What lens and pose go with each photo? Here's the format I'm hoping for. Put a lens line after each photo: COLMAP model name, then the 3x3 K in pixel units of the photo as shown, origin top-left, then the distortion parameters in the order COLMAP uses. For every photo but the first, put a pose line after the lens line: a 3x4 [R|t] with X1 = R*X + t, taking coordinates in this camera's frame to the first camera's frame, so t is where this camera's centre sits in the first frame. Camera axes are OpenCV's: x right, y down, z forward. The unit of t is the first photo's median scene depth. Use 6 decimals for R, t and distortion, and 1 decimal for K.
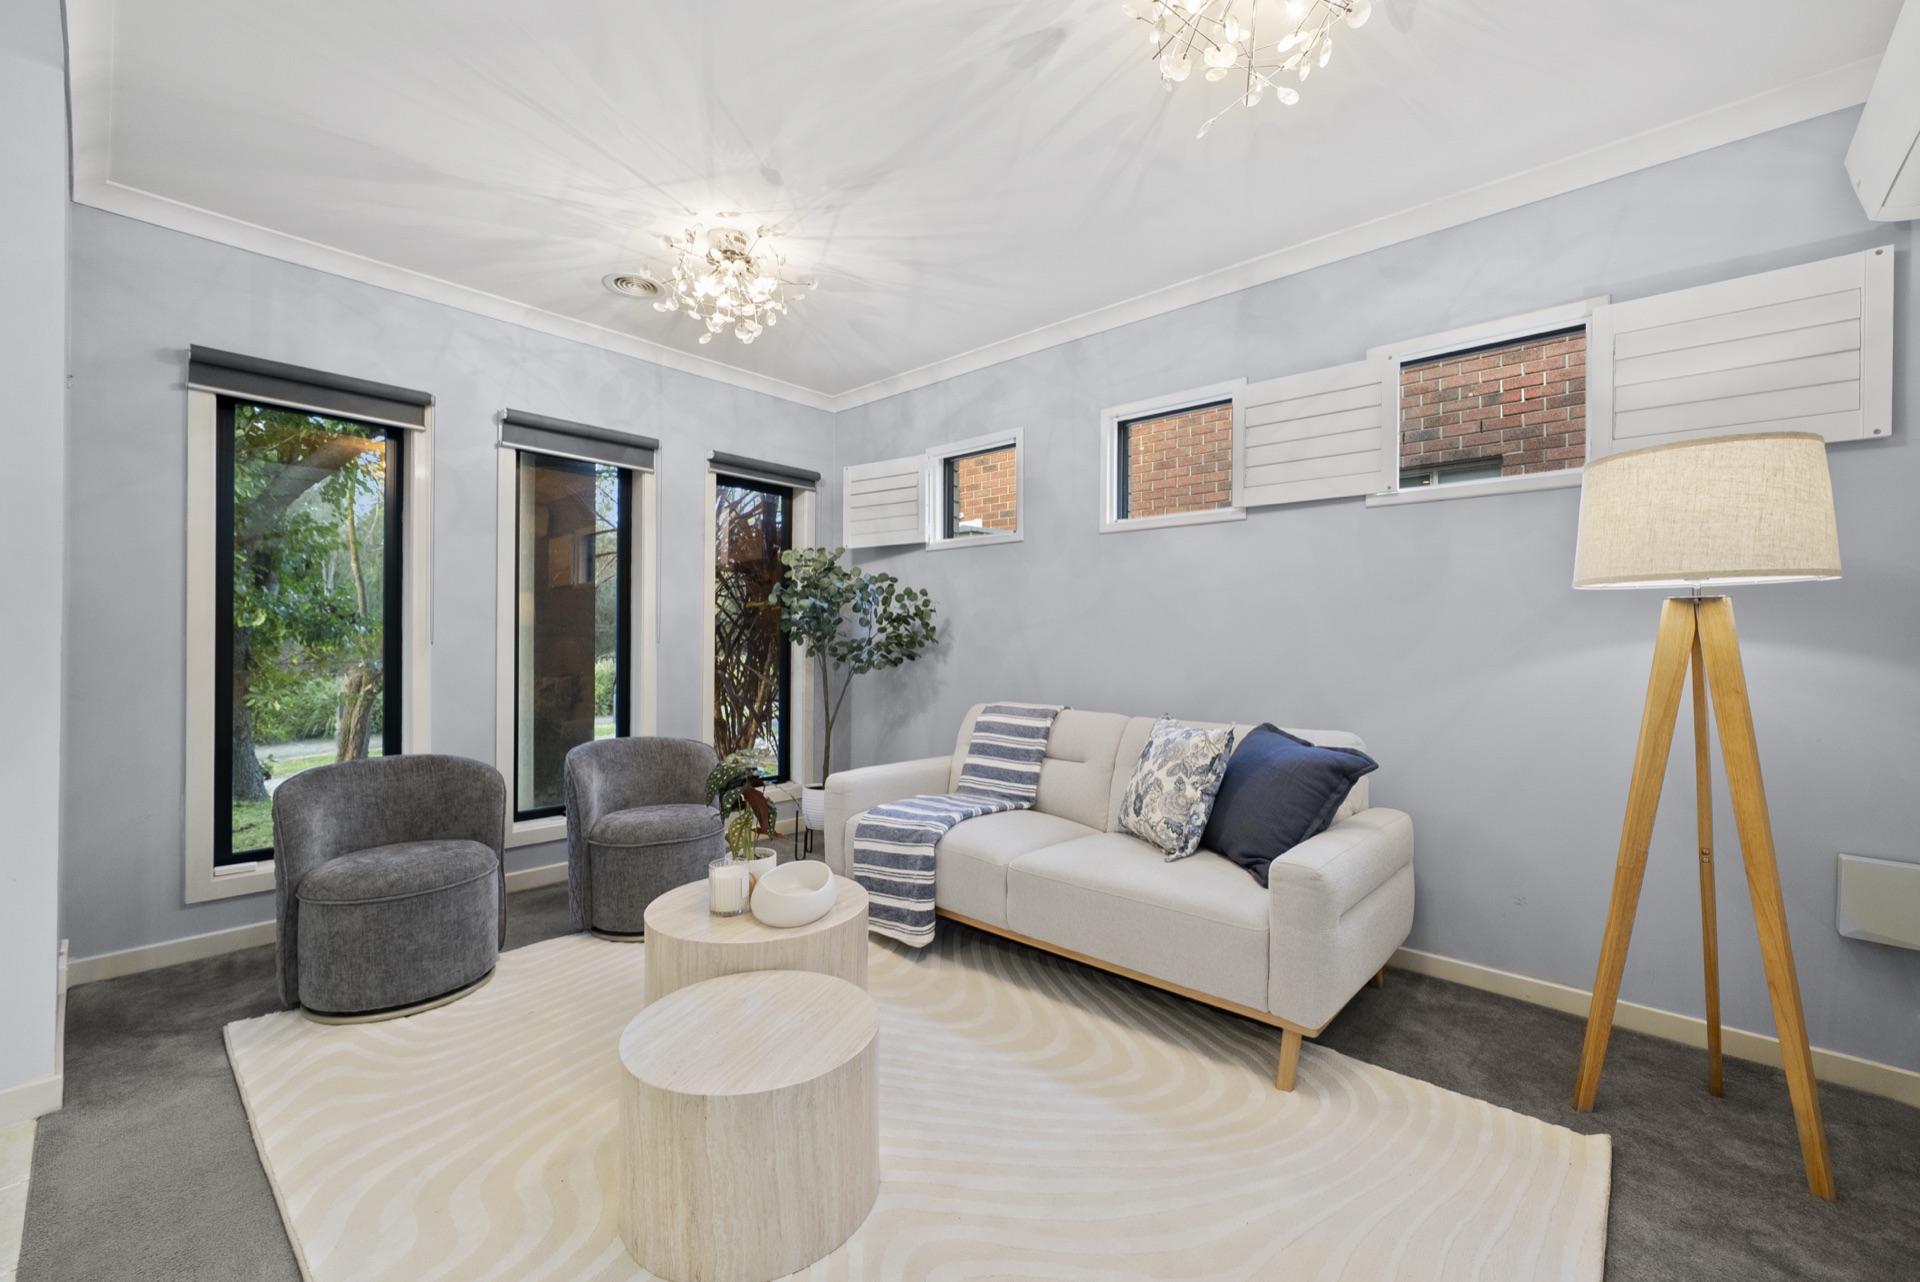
lens RADIAL K [[770.0, 0, 960.0], [0, 770.0, 641.0], [0, 0, 1]] dist [0.001511, 0.000058]
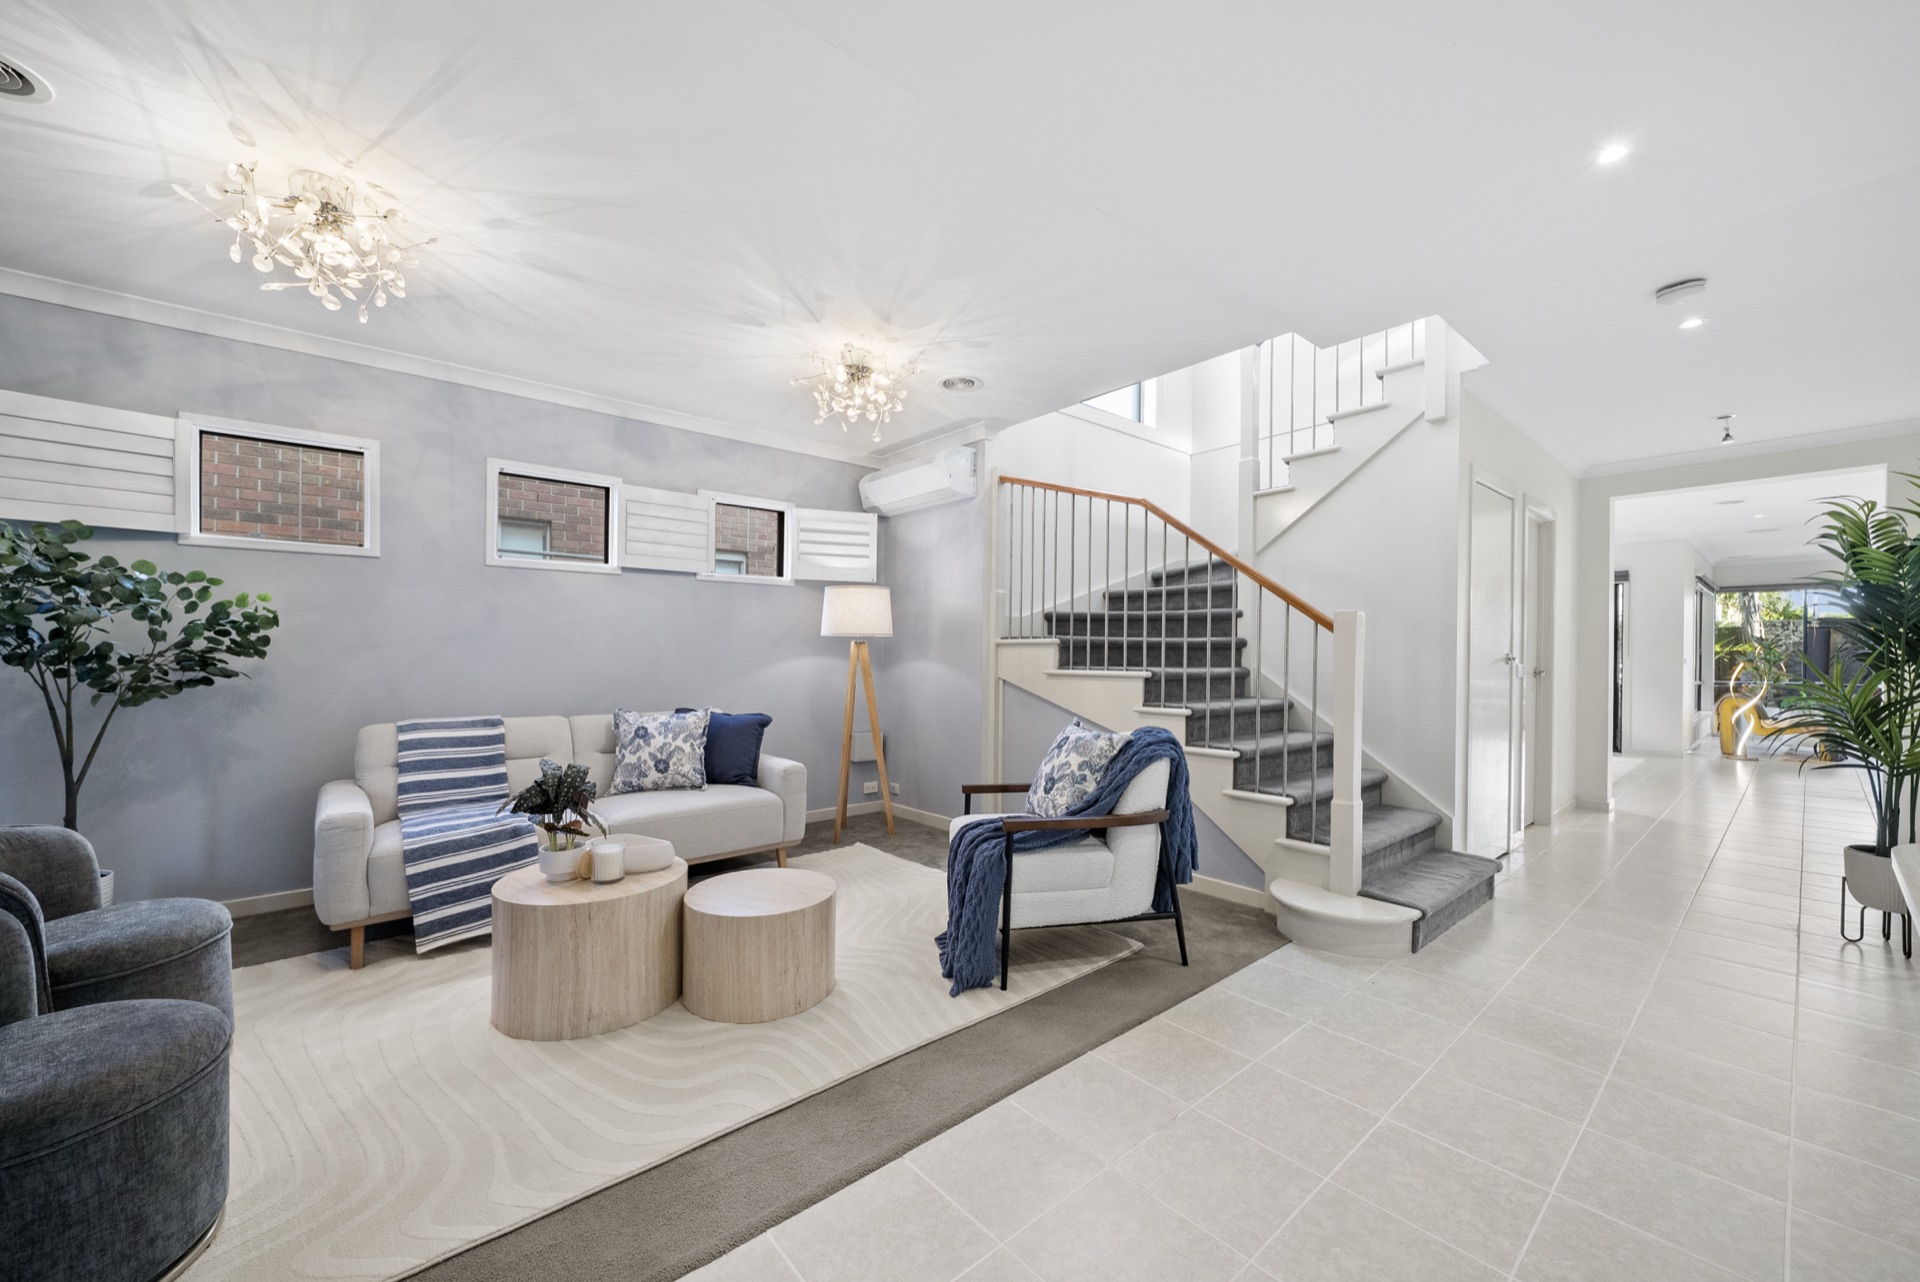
lens RADIAL K [[727.4, 0, 957.3], [0, 727.4, 658.1], [0, 0, 1]] dist [0.000093, 0.000015]
pose [[0.123882, -0.007787, 0.992266, -1.022182], [-0.003922, 0.999958, 0.008337, -0.015003], [-0.992289, -0.004925, 0.123847, 0.214624]]
